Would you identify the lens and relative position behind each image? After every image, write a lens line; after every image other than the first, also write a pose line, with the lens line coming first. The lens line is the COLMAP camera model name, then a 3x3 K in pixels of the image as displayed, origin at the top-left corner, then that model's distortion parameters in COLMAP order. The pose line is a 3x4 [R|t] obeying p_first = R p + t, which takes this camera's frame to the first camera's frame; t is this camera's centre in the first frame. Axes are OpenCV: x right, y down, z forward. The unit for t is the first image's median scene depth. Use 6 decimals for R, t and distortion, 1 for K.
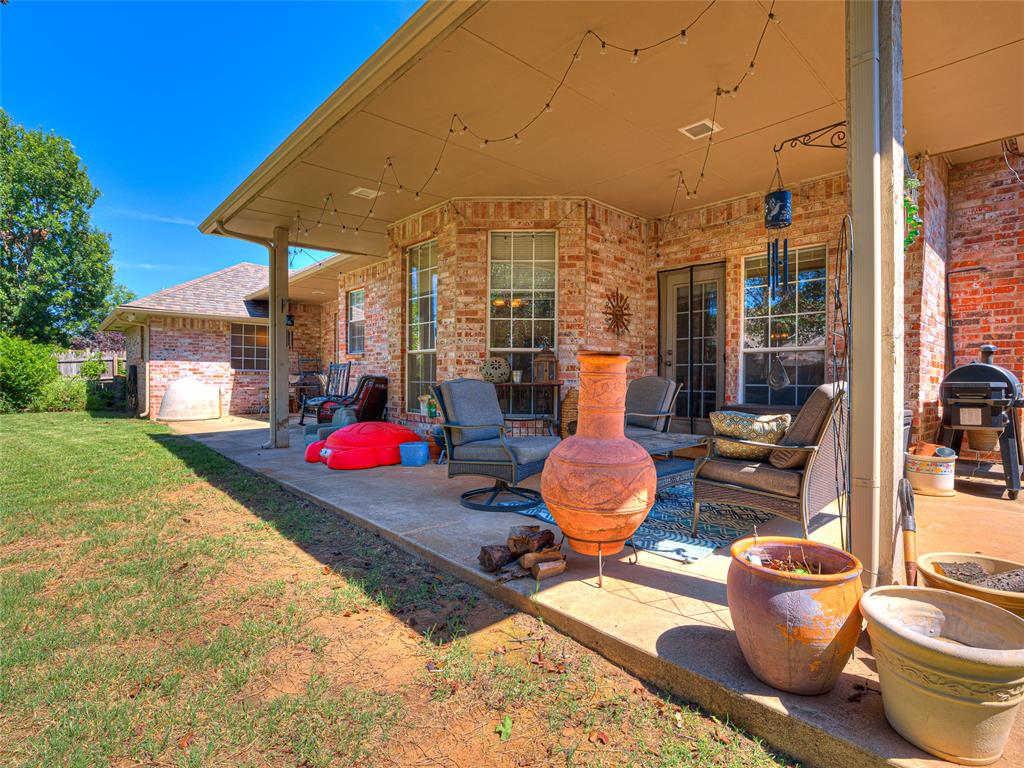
lens RADIAL K [[513.4, 0, 514.1], [0, 513.4, 384.3], [0, 0, 1]] dist [-0.026319, 0.001445]
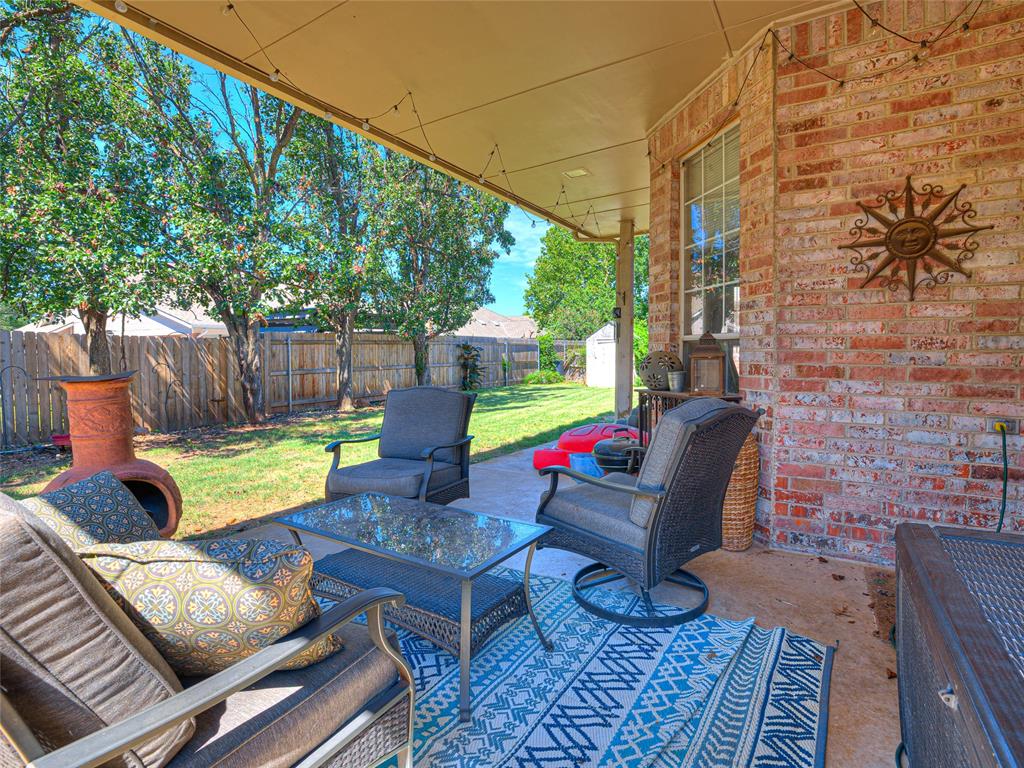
lens RADIAL K [[491.8, 0, 512.1], [0, 491.8, 380.0], [0, 0, 1]] dist [-0.025176, 0.000124]
pose [[0.265101, 0.050057, -0.962920, 0.520970], [-0.001653, 0.998674, 0.051460, -0.044175], [0.964219, -0.012050, 0.264832, 0.610018]]
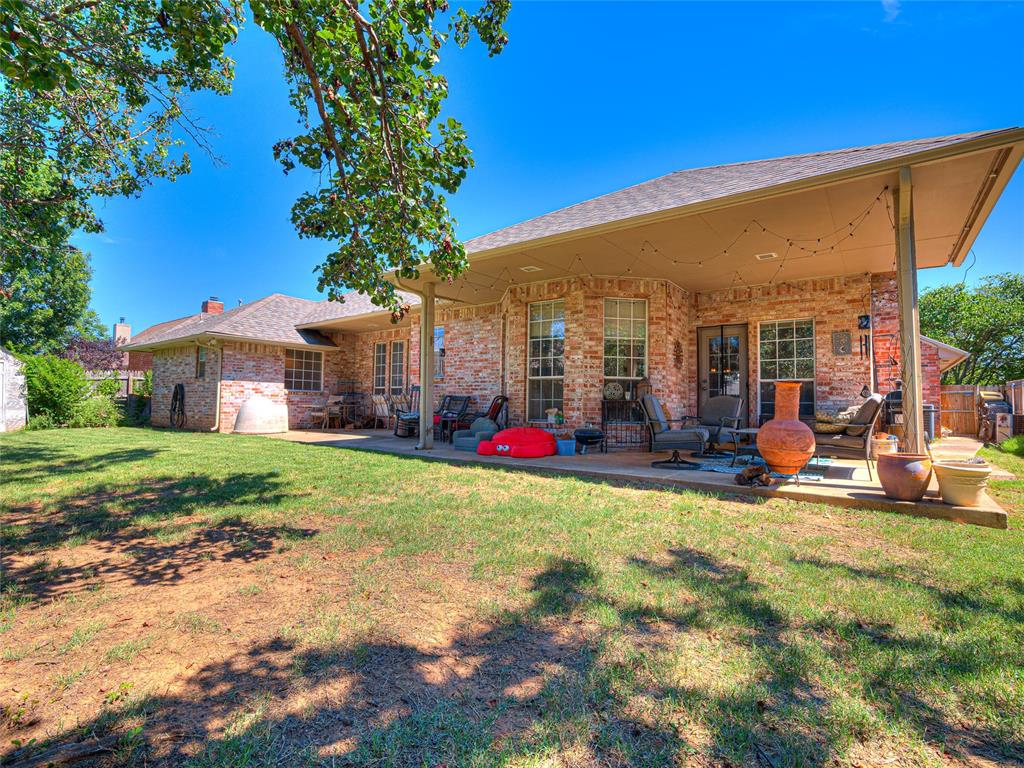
lens RADIAL K [[491.8, 0, 512.1], [0, 491.8, 380.0], [0, 0, 1]] dist [-0.025176, 0.000124]
pose [[0.984466, 0.017173, 0.174732, -0.552922], [-0.006541, 0.998101, -0.061245, 0.028171], [-0.175452, 0.059151, 0.982709, -0.340411]]
